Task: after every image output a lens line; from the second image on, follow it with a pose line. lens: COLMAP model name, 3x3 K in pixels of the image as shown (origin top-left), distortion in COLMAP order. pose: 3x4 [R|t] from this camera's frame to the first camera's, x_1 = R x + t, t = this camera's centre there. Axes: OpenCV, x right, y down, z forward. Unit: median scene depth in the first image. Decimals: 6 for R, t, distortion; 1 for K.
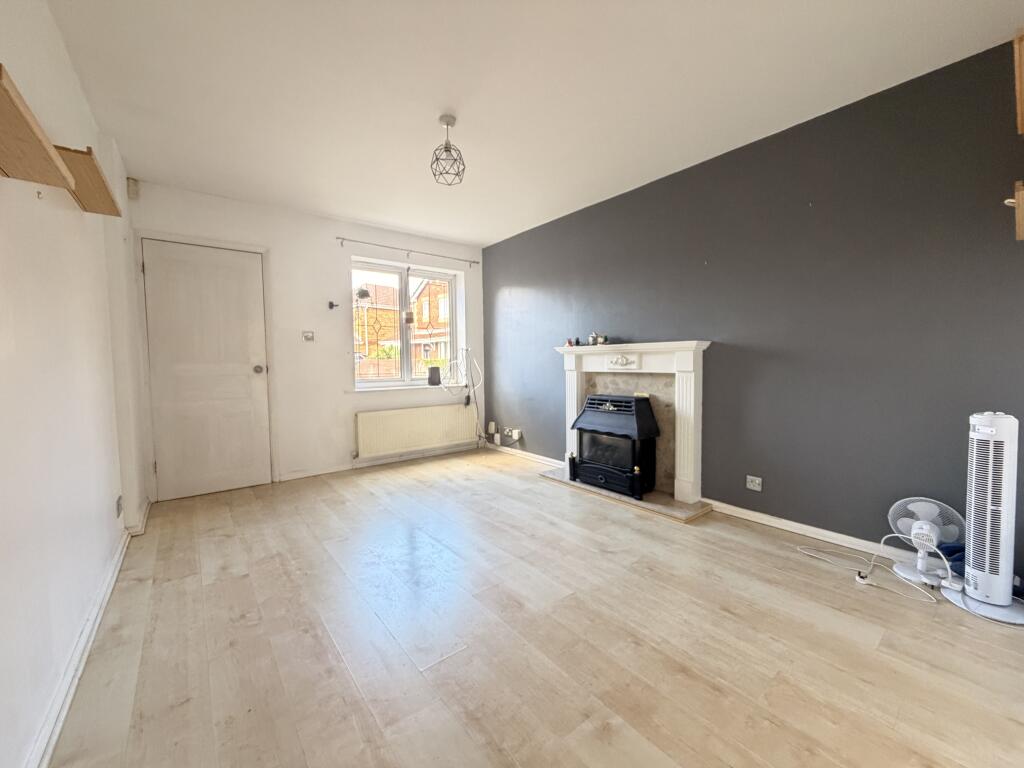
lens RADIAL K [[411.7, 0, 508.5], [0, 411.7, 383.1], [0, 0, 1]] dist [-0.000687, -0.000281]
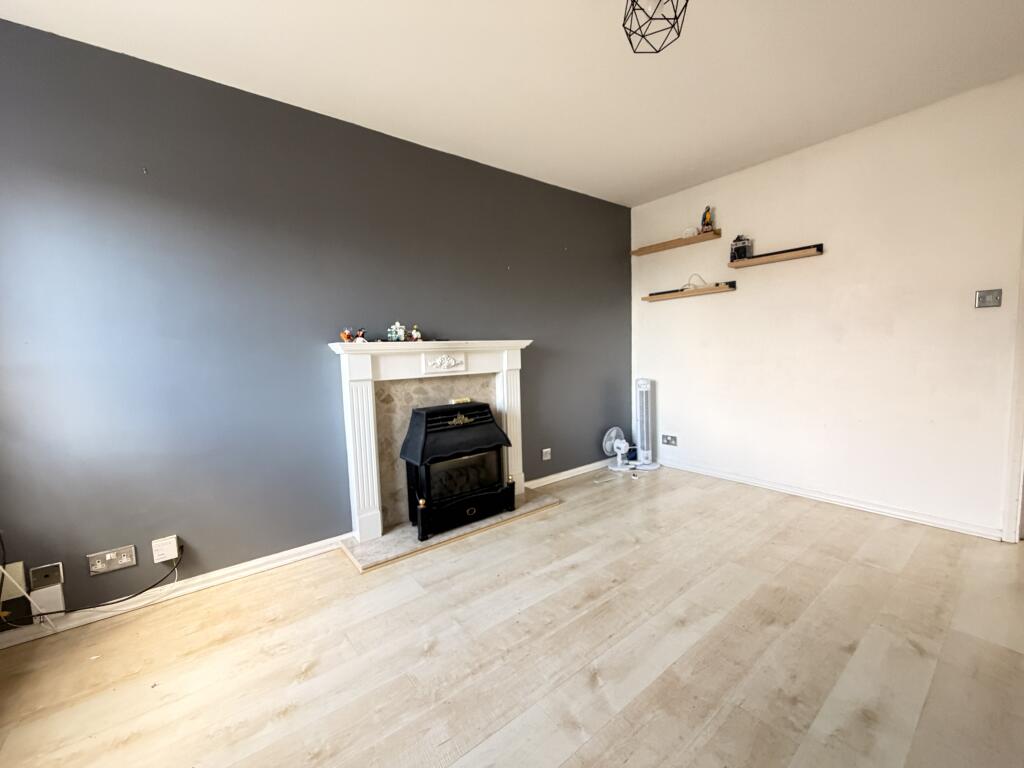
lens RADIAL K [[411.7, 0, 508.3], [0, 411.7, 379.9], [0, 0, 1]] dist [-0.000687, -0.000281]
pose [[0.008929, -0.060760, 0.998112, -0.555310], [0.085014, 0.994585, 0.059785, -0.059600], [-0.996340, 0.084319, 0.014046, 0.917256]]
